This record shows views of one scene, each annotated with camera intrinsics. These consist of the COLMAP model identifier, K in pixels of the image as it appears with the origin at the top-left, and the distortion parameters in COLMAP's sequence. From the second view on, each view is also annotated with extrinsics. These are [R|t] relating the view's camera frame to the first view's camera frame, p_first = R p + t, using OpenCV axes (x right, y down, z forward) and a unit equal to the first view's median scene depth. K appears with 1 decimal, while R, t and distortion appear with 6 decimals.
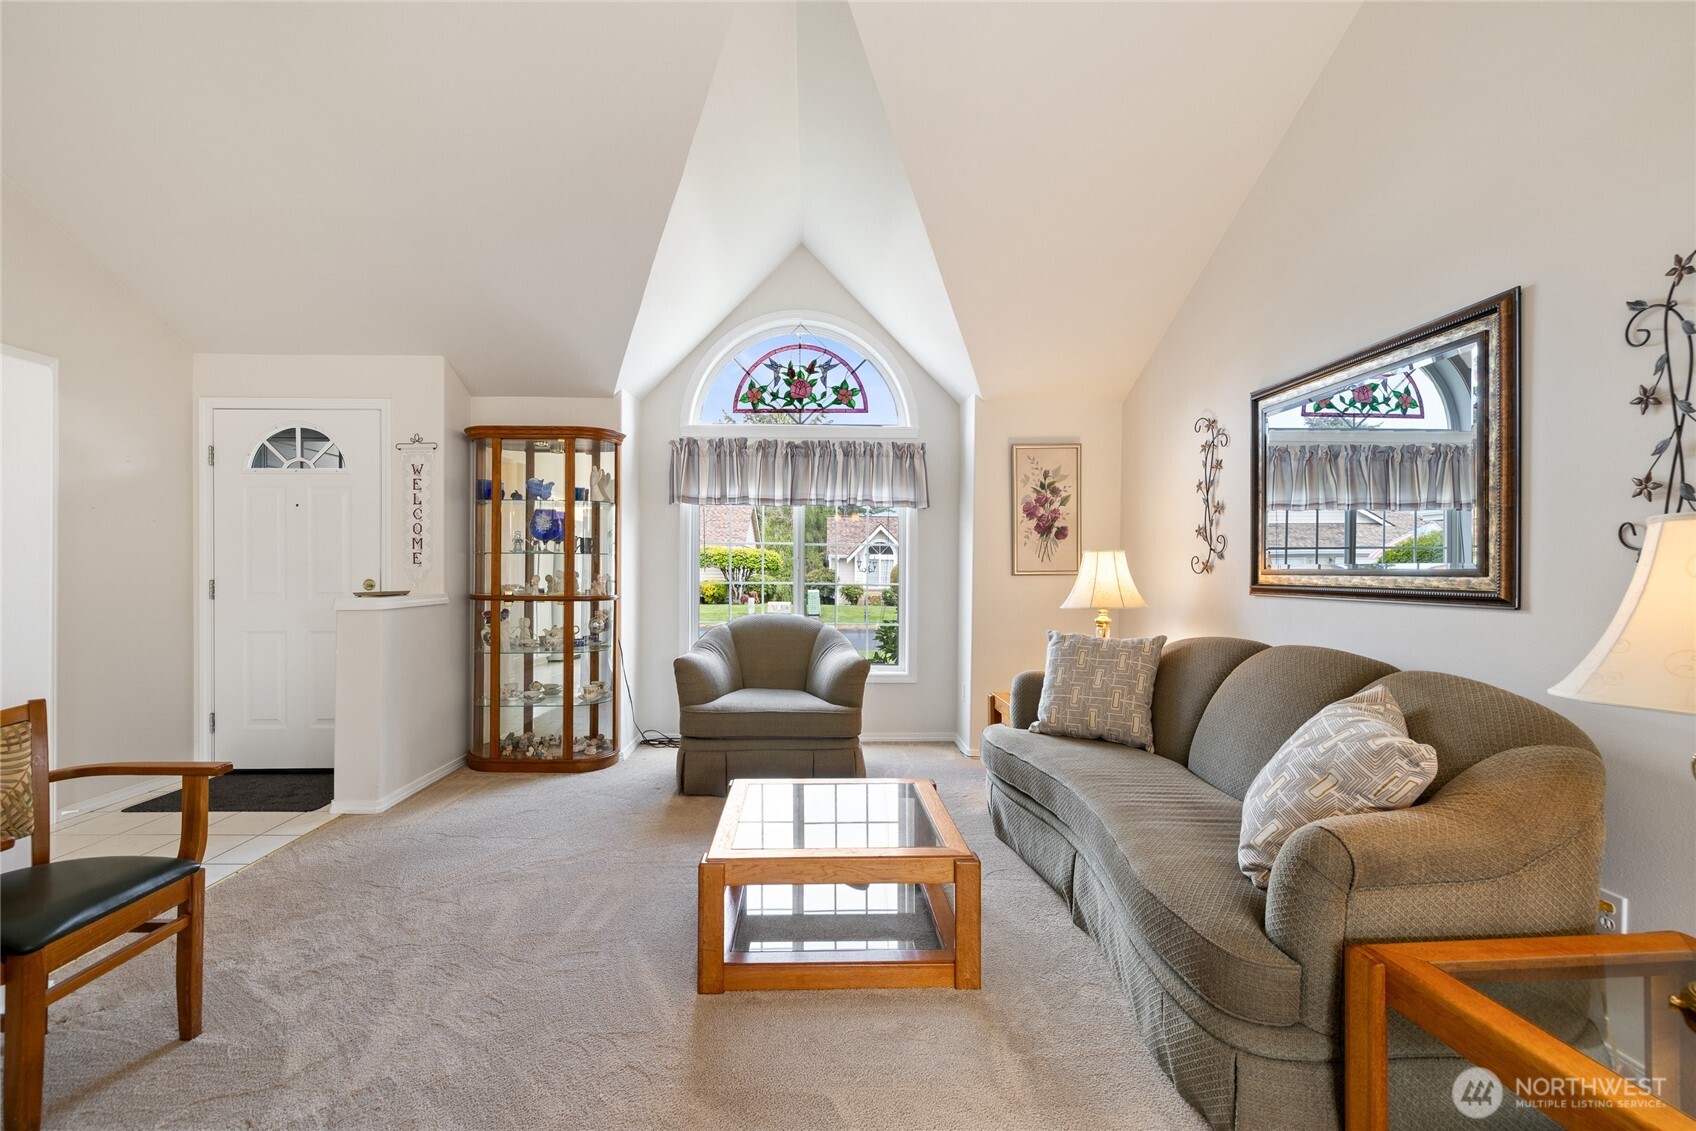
lens RADIAL K [[721.0, 0, 825.6], [0, 721.0, 566.6], [0, 0, 1]] dist [-0.001903, 0.001719]
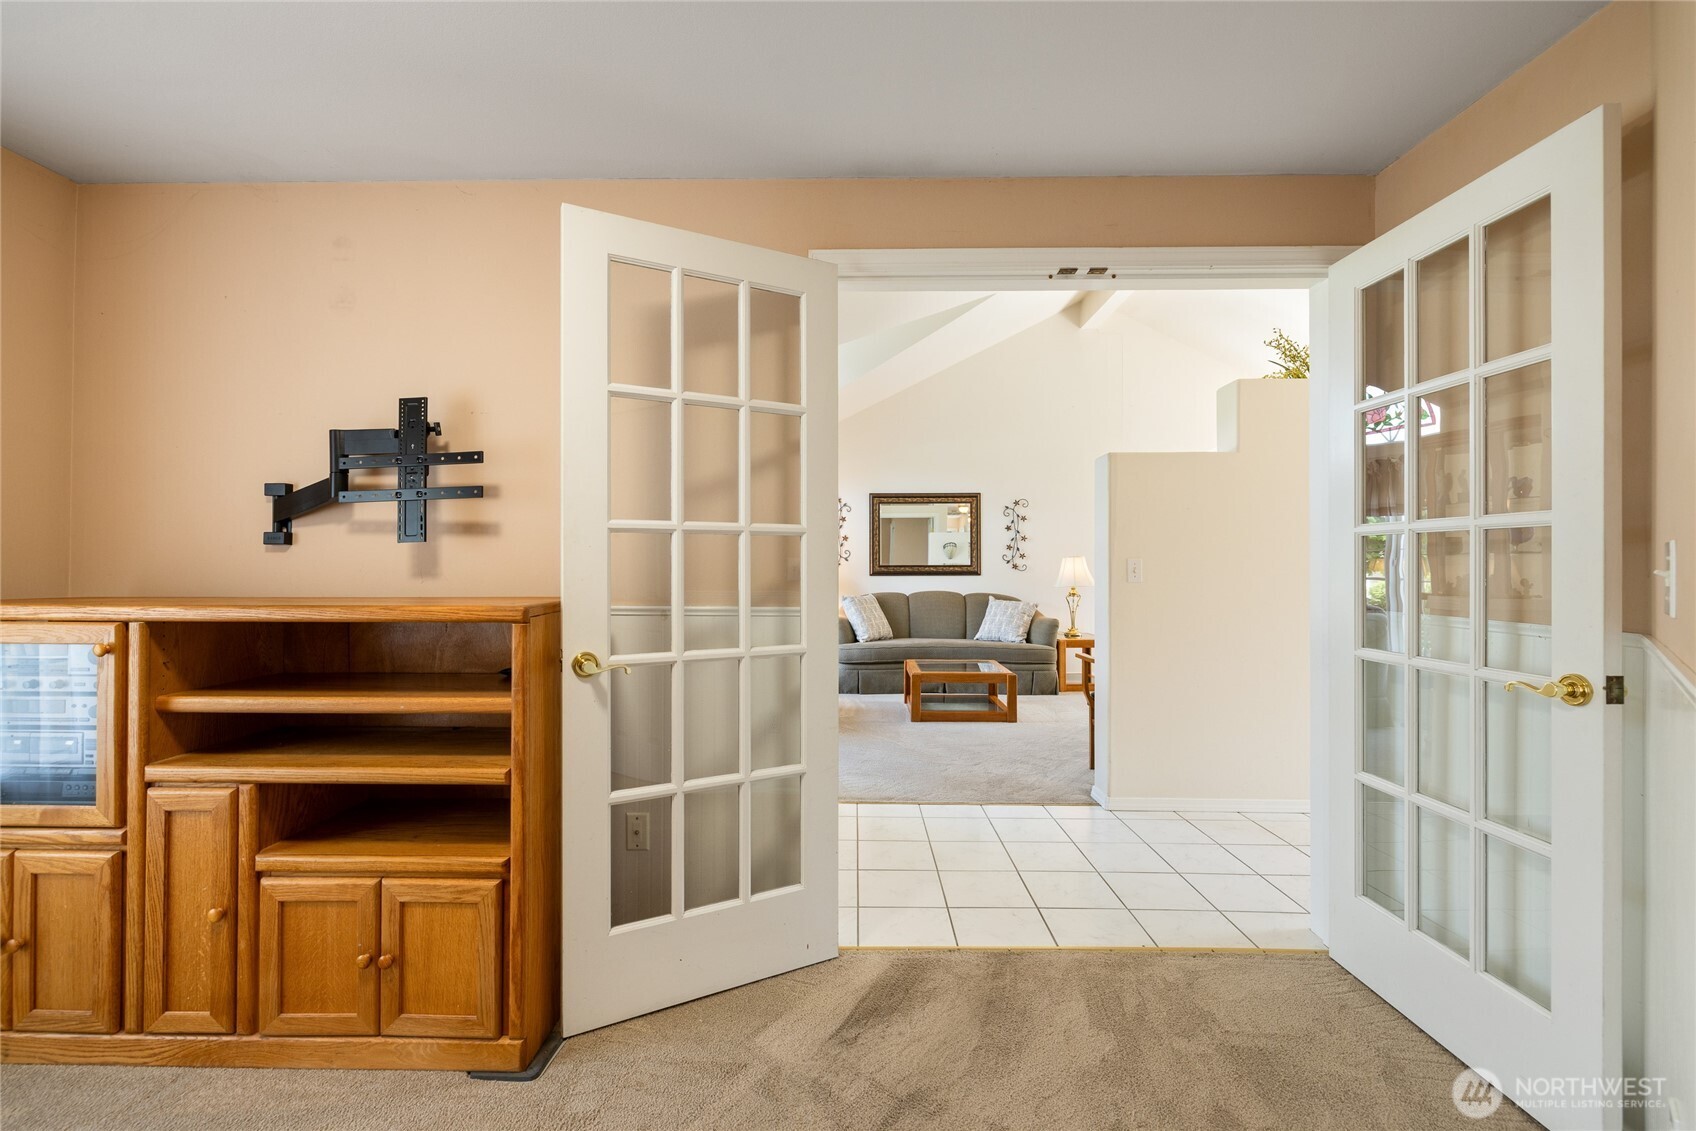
lens RADIAL K [[721.0, 0, 840.4], [0, 721.0, 561.3], [0, 0, 1]] dist [-0.001903, 0.001719]
pose [[0.044666, 0.003623, 0.998995, -1.308017], [-0.002011, 0.999992, -0.003536, -0.000629], [-0.999000, -0.001851, 0.044673, 0.691459]]
